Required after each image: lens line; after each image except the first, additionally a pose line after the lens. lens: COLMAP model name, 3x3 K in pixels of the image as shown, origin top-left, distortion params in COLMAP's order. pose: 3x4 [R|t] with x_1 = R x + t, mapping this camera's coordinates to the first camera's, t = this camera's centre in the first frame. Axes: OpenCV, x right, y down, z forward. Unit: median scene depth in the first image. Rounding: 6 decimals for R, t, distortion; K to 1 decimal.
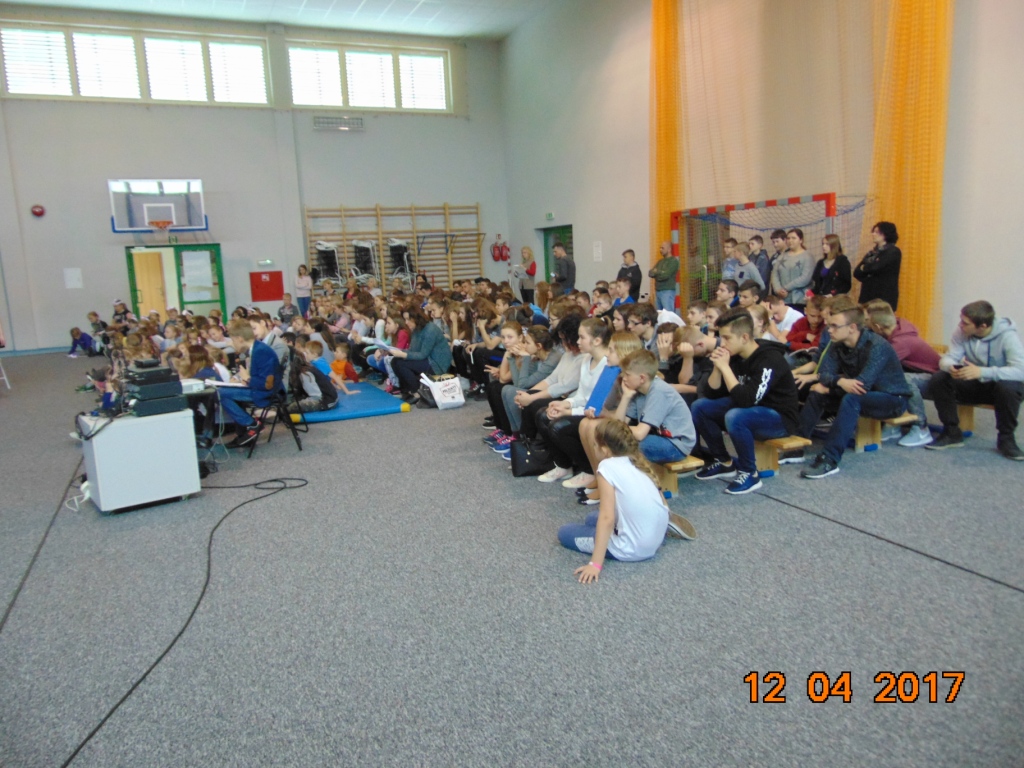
lens RADIAL K [[781.4, 0, 486.5], [0, 781.4, 392.4], [0, 0, 1]] dist [-0.014183, 0.045524]
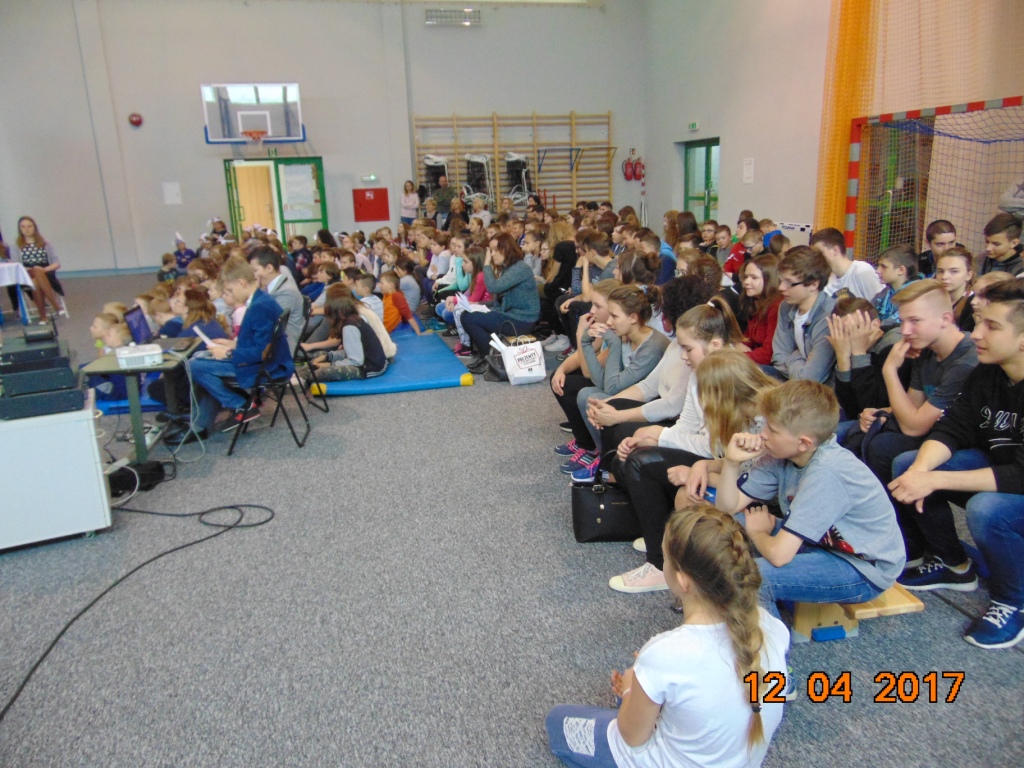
lens RADIAL K [[781.4, 0, 504.0], [0, 781.4, 377.8], [0, 0, 1]] dist [-0.014183, 0.045524]
pose [[0.987231, 0.051398, -0.150773, 0.019847], [-0.038389, 0.995384, 0.087964, -0.022126], [0.154599, -0.081052, 0.984647, 0.115568]]
